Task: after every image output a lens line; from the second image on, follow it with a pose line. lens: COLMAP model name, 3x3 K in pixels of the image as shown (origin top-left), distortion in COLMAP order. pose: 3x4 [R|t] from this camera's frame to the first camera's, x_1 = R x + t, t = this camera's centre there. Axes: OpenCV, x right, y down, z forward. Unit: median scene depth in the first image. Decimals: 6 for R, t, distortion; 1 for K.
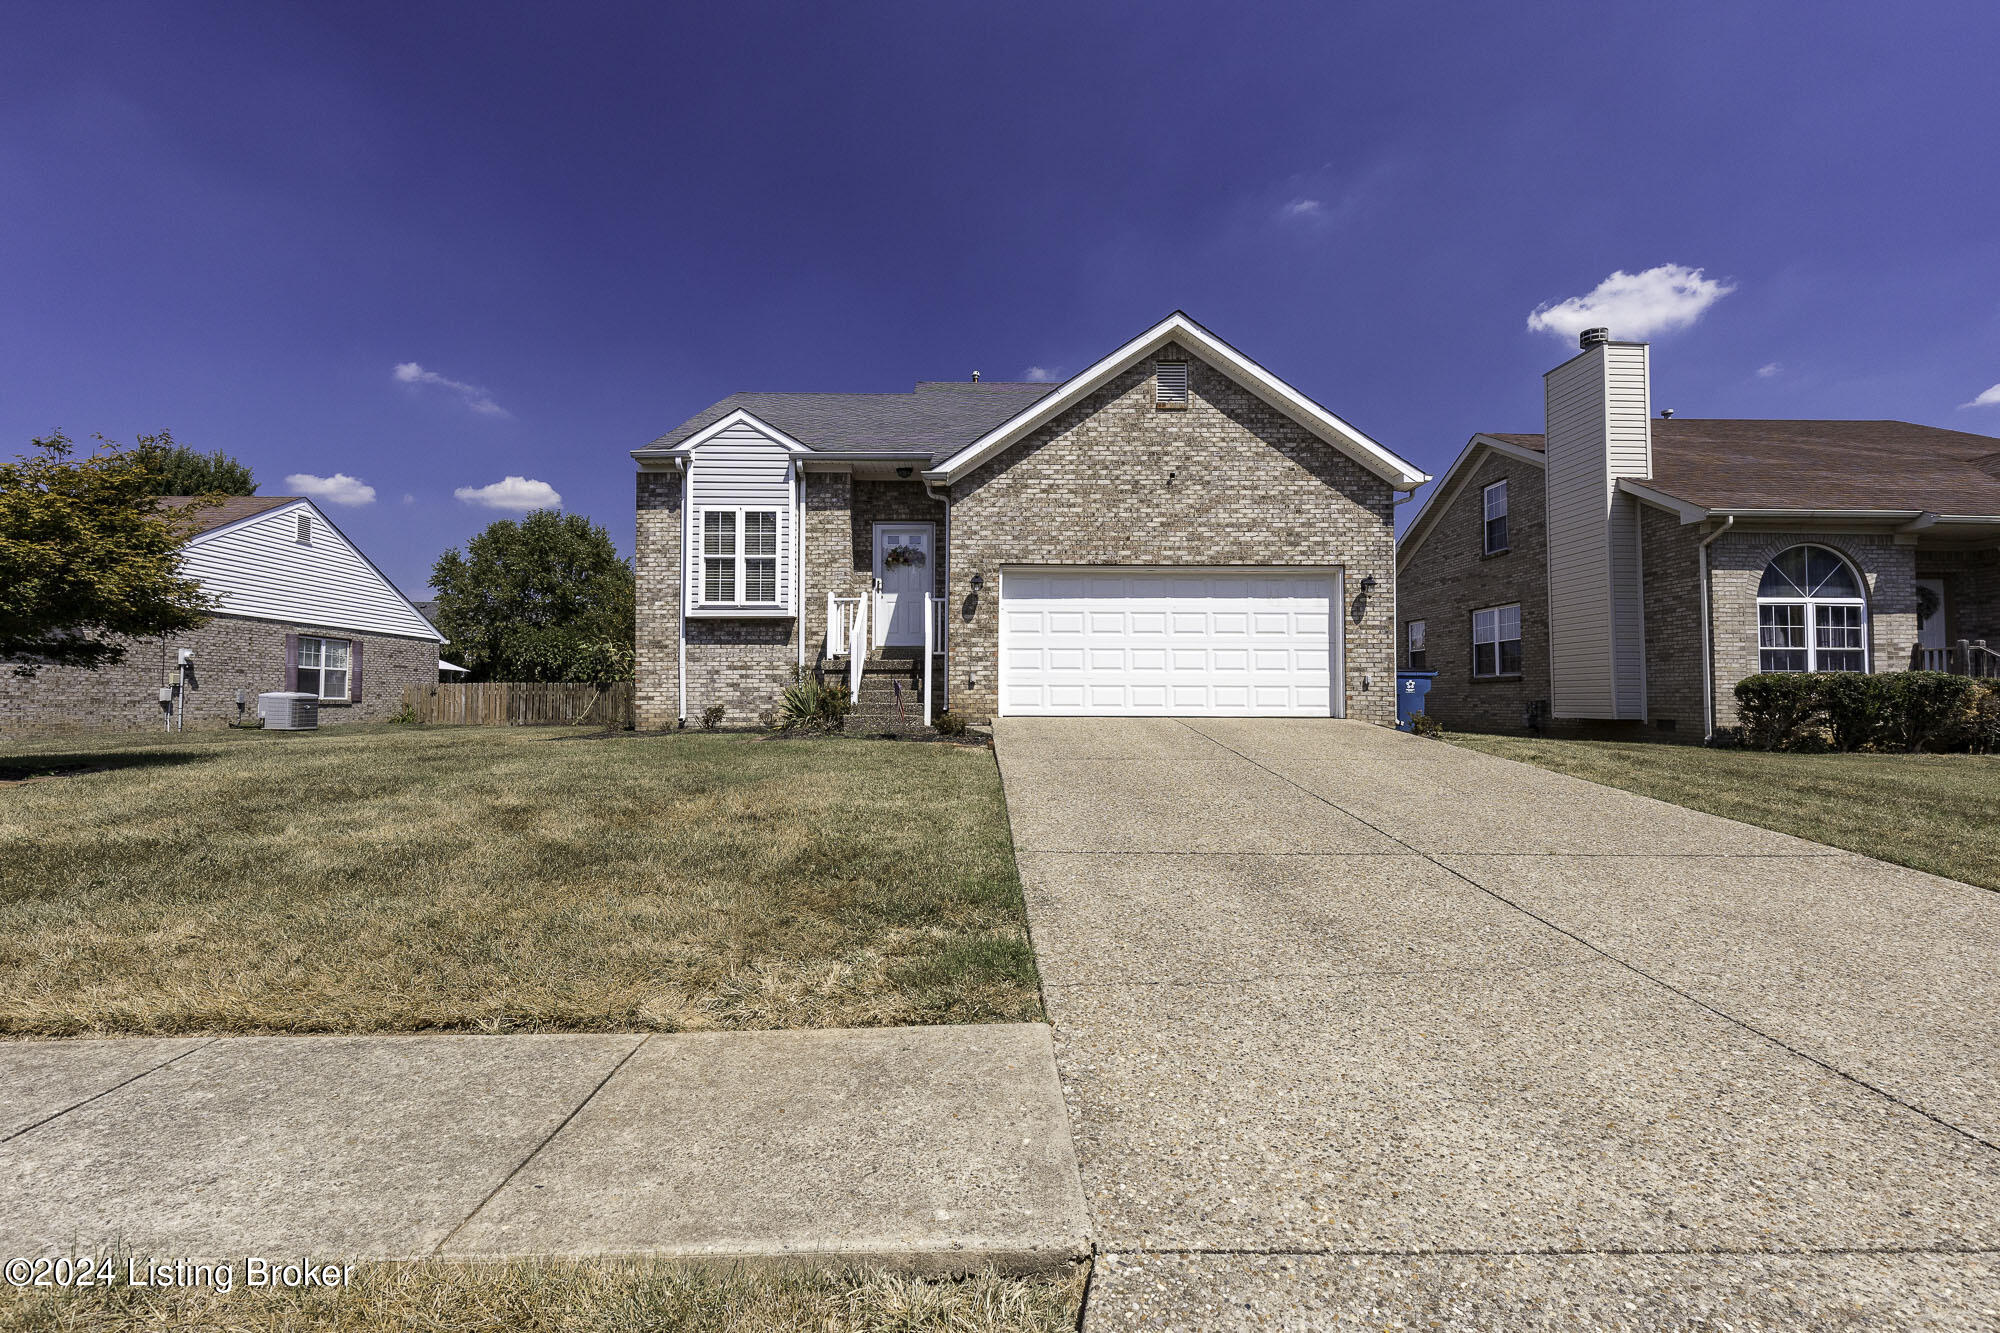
lens RADIAL K [[921.8, 0, 992.6], [0, 921.8, 666.4], [0, 0, 1]] dist [0.003788, 0.000080]
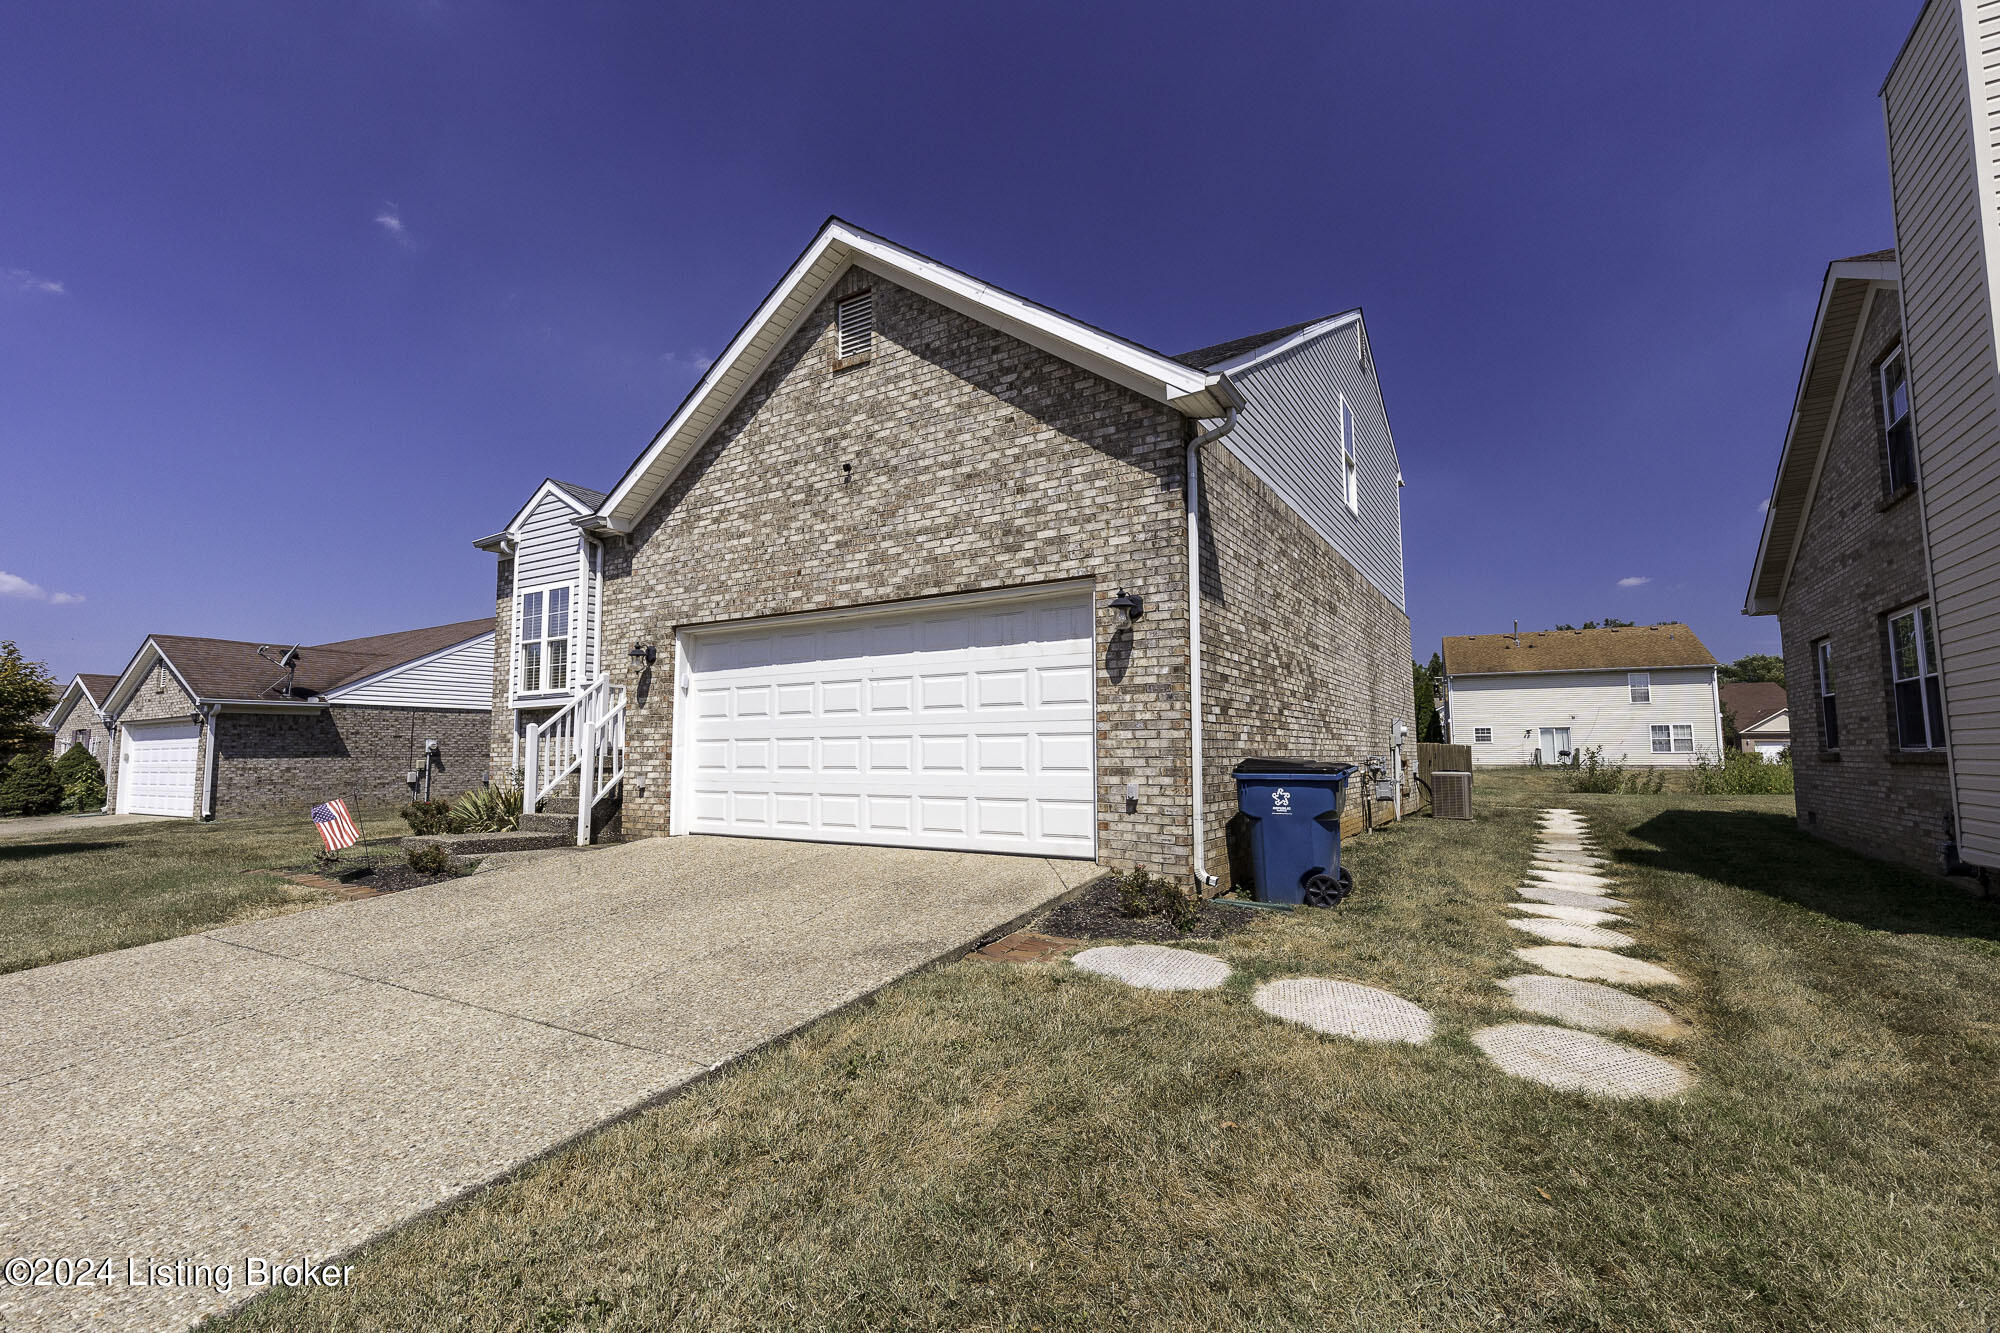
lens RADIAL K [[904.0, 0, 1000.0], [0, 904.0, 666.5], [0, 0, 1]] dist [0.000770, -0.000200]
pose [[0.838168, -0.060090, -0.542092, 0.607767], [0.033063, 0.997682, -0.059472, -0.026918], [0.544409, 0.031924, 0.838212, 0.523745]]
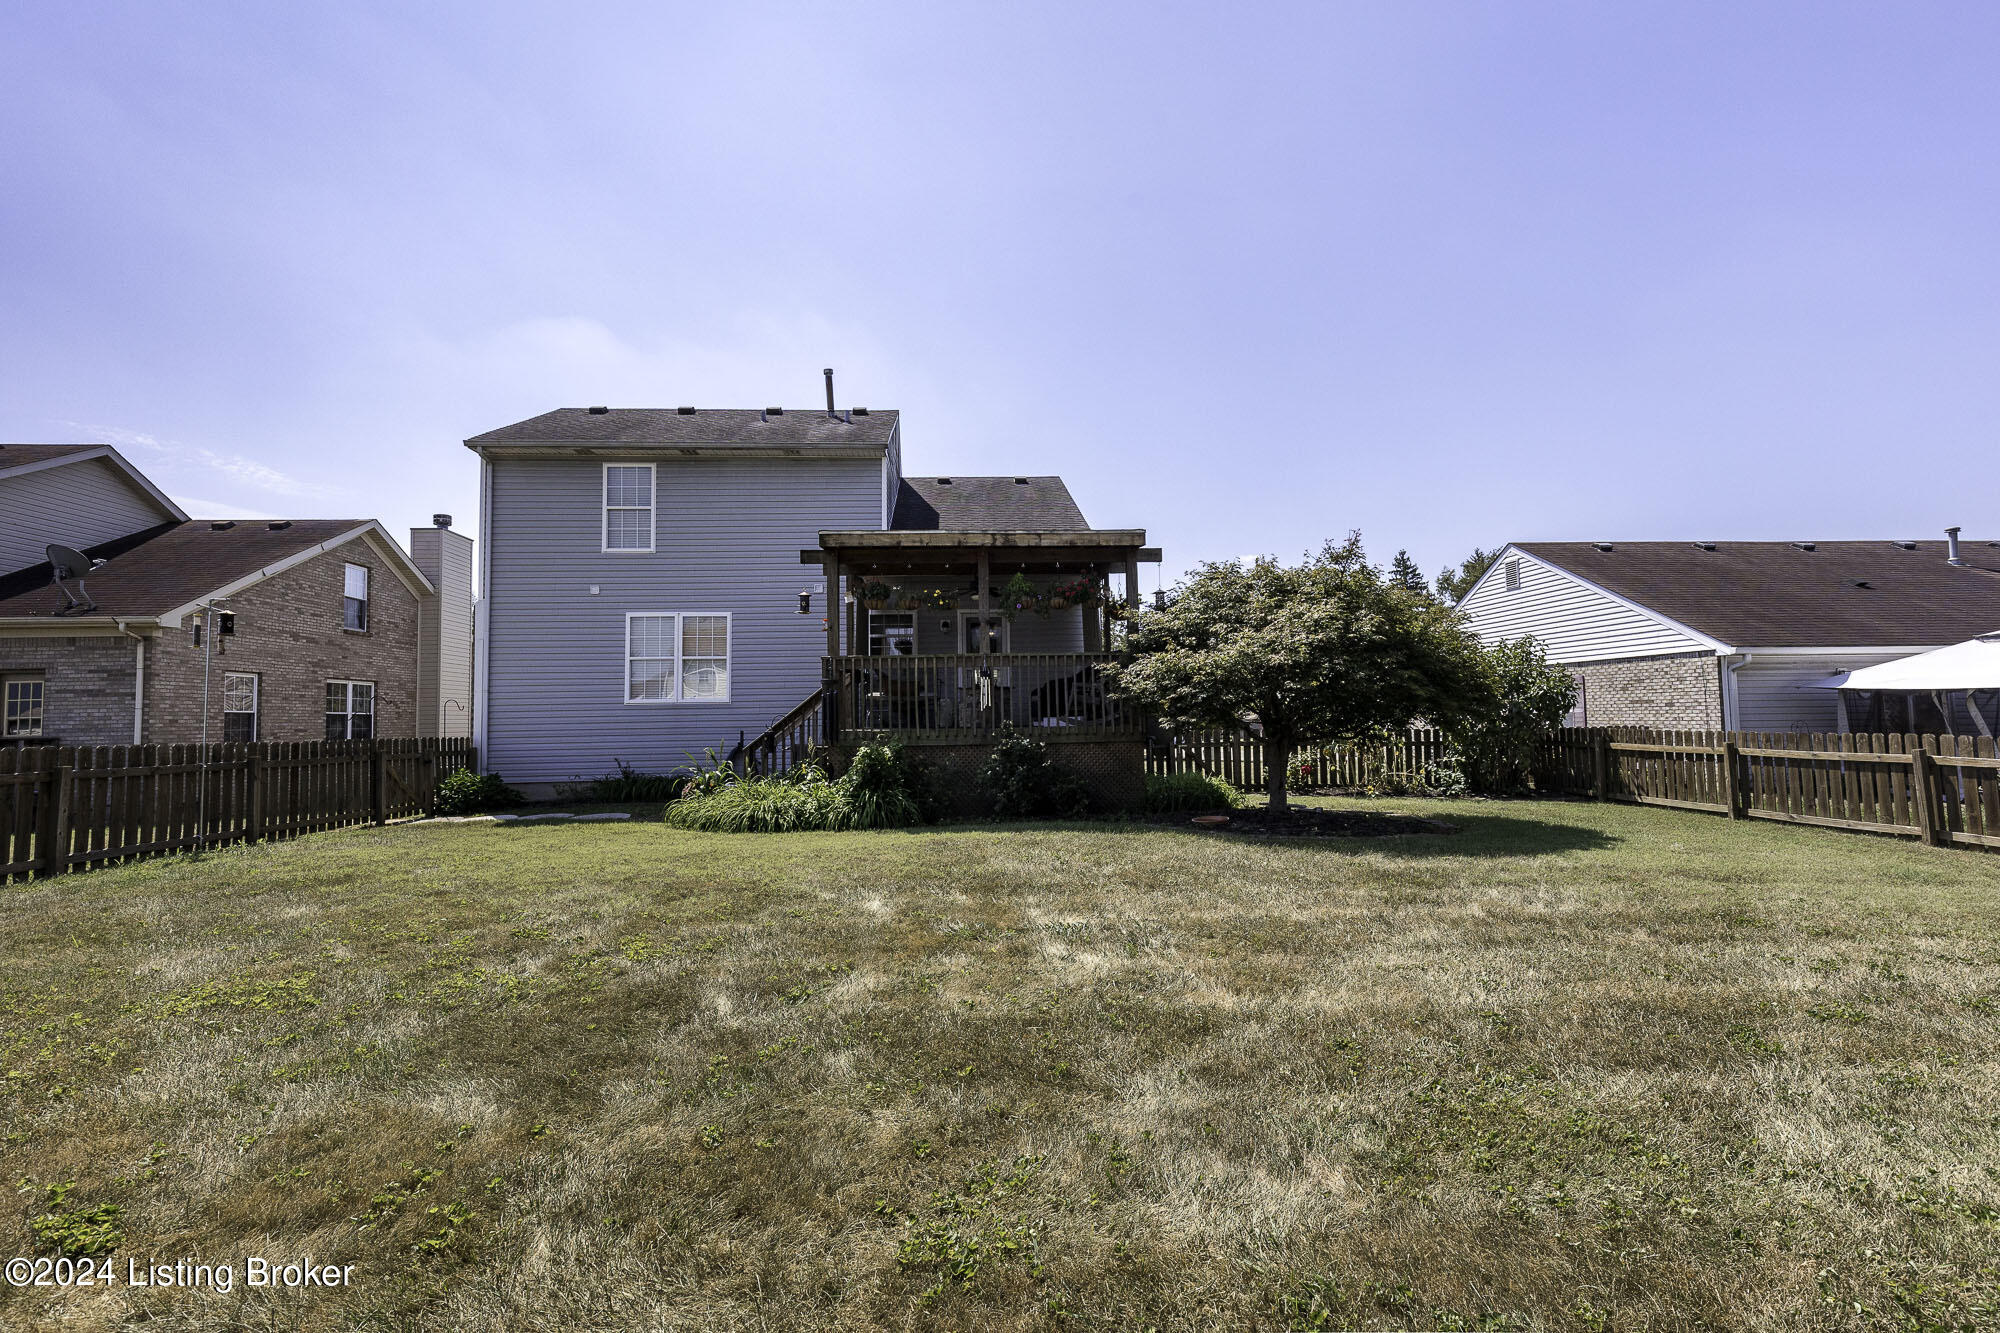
lens RADIAL K [[904.0, 0, 1000.0], [0, 904.0, 666.5], [0, 0, 1]] dist [0.000770, -0.000200]
pose [[-0.999982, 0.004930, 0.003427, -0.296714], [0.004587, 0.995598, -0.093619, 0.066005], [-0.003873, -0.093602, -0.995602, 3.123757]]
